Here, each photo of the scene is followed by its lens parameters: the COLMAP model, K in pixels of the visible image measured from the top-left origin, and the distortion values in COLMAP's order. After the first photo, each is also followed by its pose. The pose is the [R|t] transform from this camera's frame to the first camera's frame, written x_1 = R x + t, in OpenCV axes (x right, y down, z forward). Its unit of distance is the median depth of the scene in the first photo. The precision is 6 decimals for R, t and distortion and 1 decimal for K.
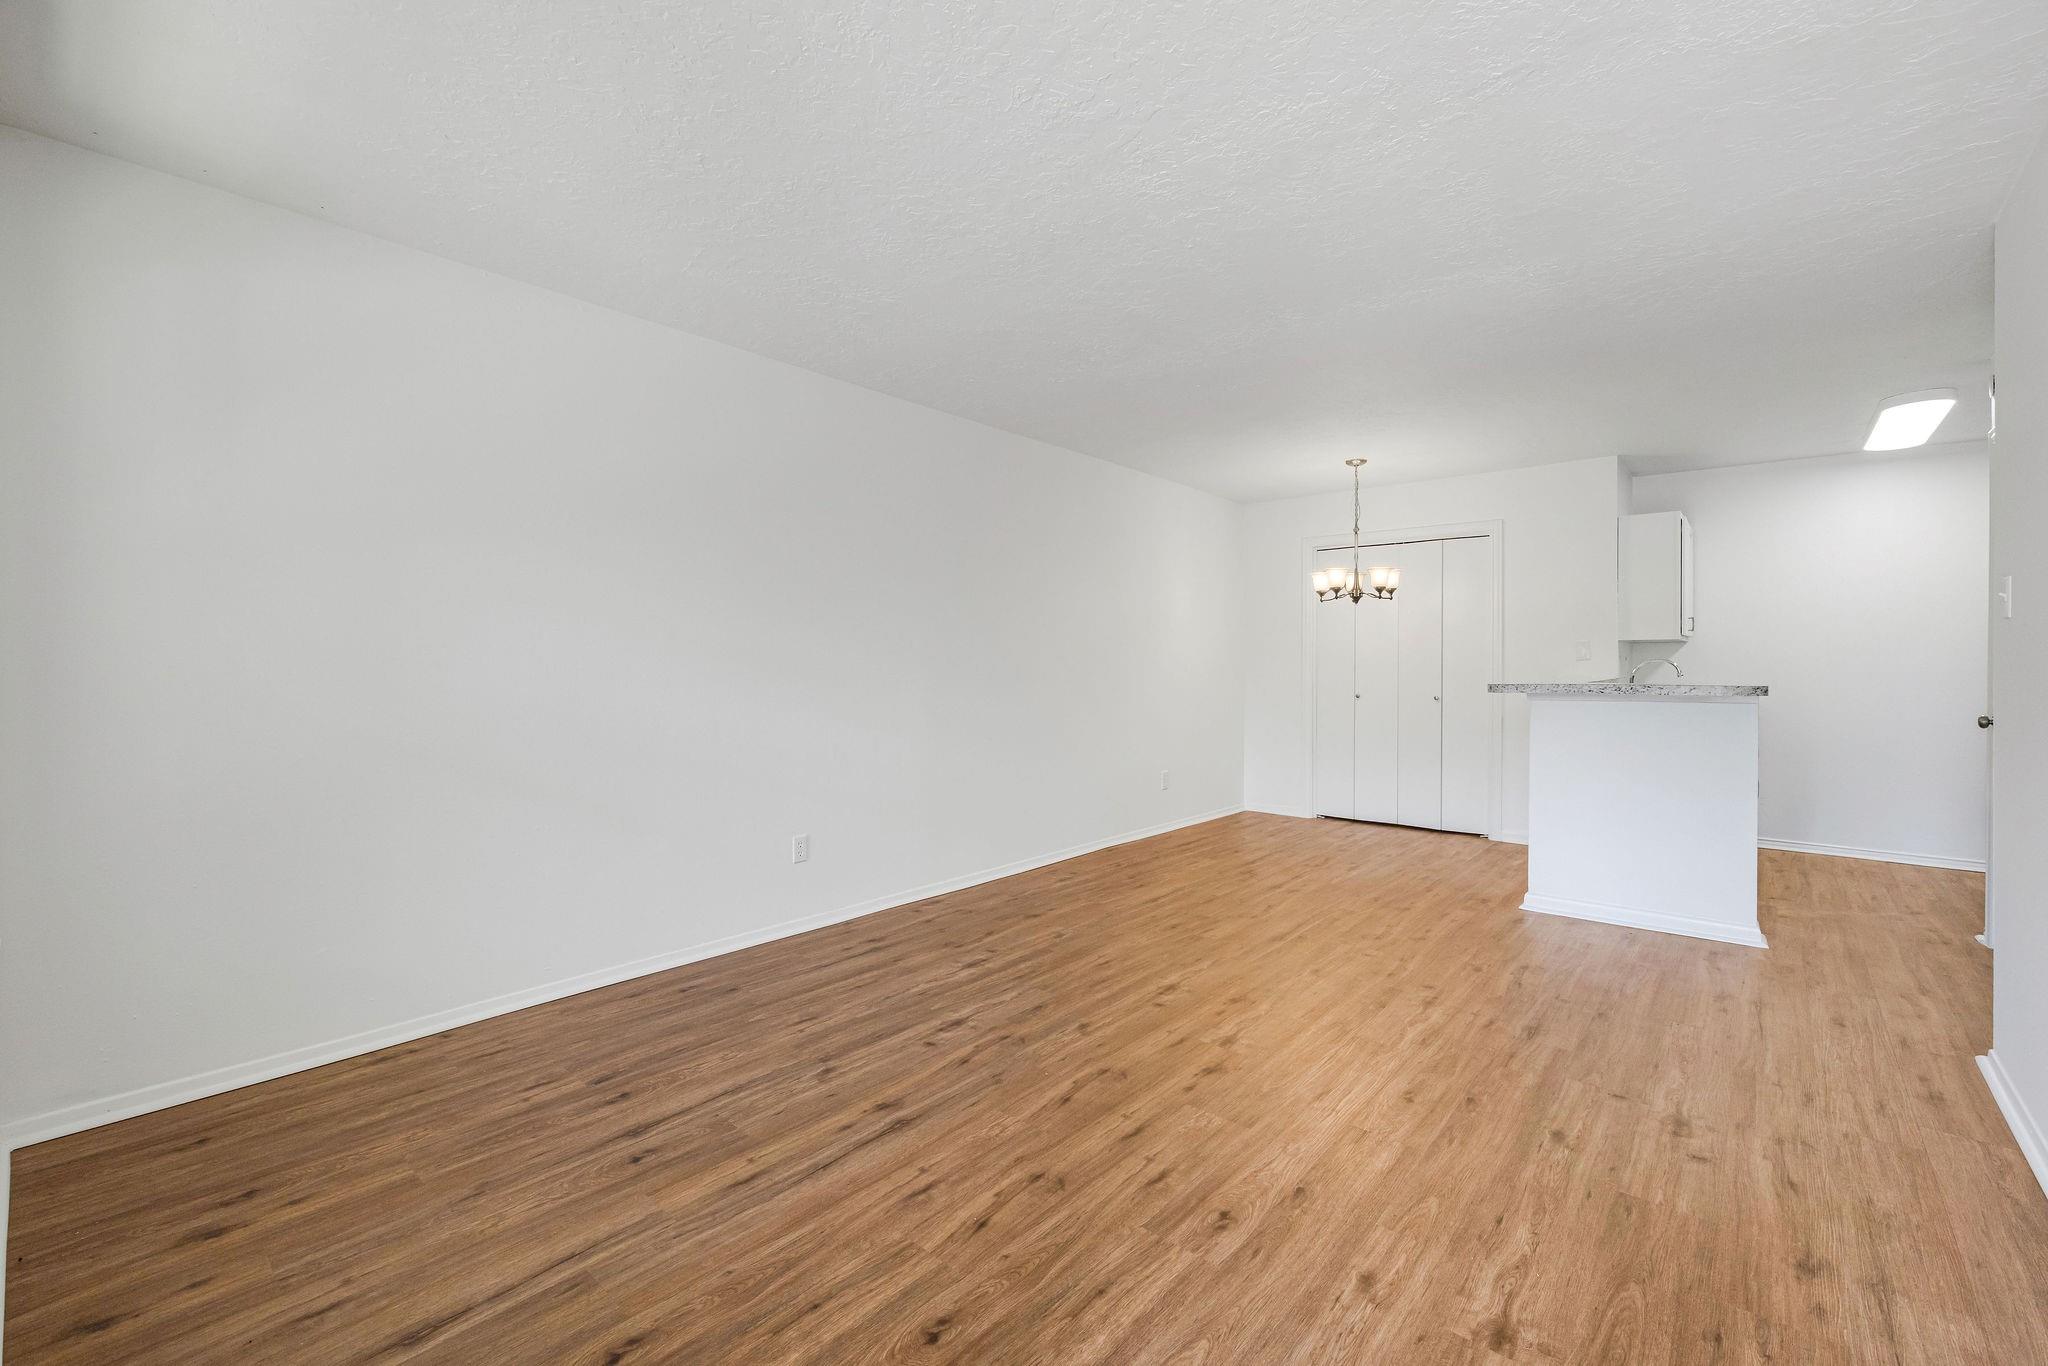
lens RADIAL K [[818.6, 0, 1021.6], [0, 818.6, 673.3], [0, 0, 1]] dist [-0.002338, -0.000047]
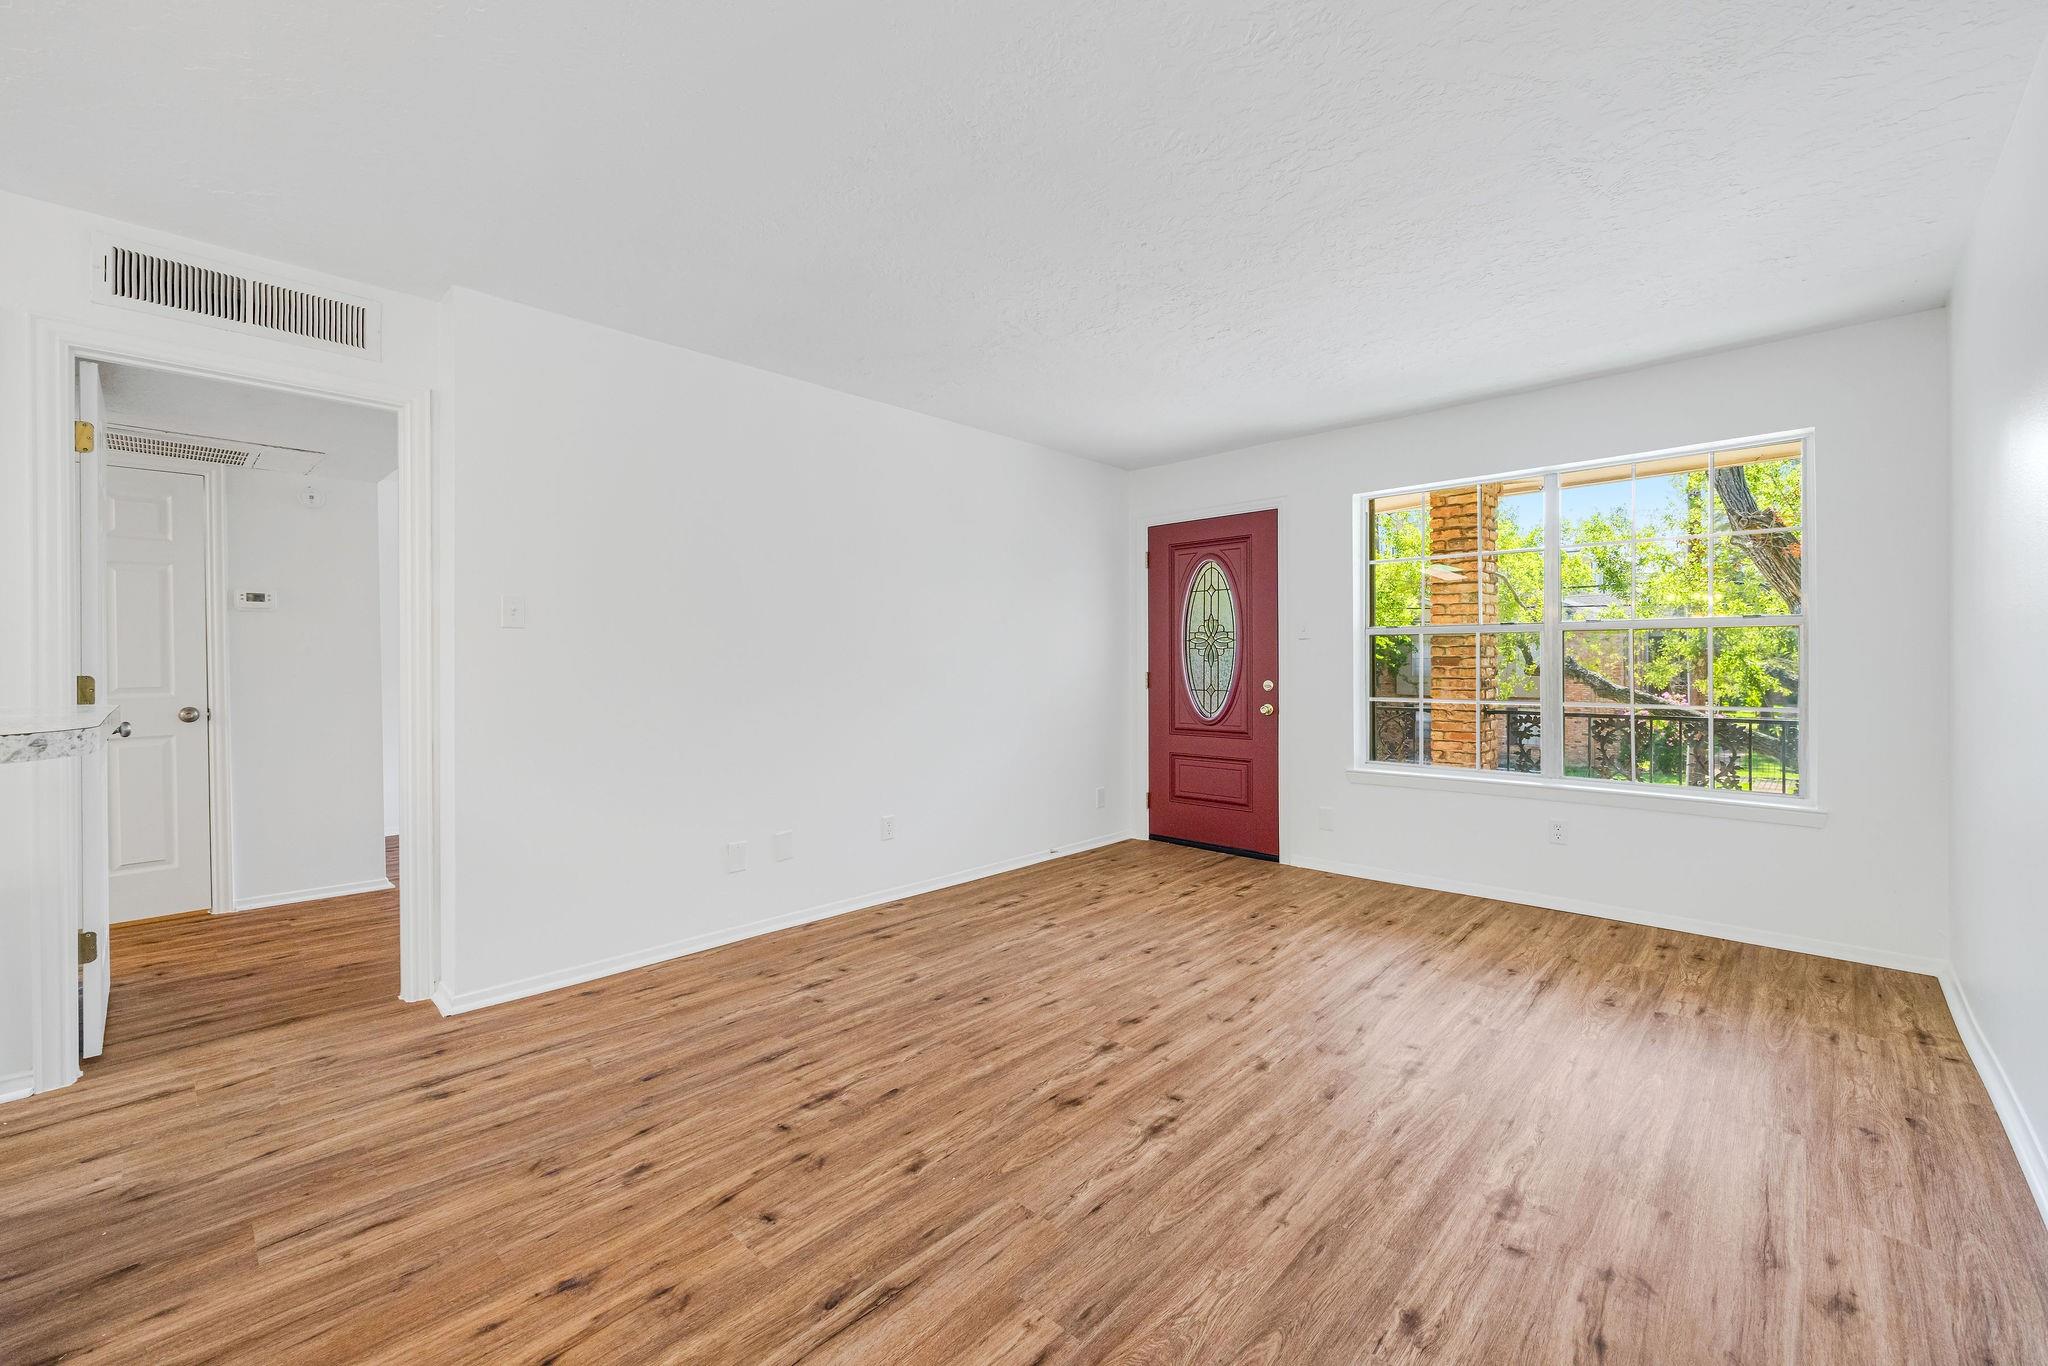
lens RADIAL K [[818.6, 0, 1026.4], [0, 818.6, 670.1], [0, 0, 1]] dist [-0.002338, -0.000047]
pose [[-0.999240, 0.004213, 0.038753, 0.353065], [0.004989, 0.999789, 0.019951, -0.023877], [-0.038660, 0.020129, -0.999050, 2.255949]]
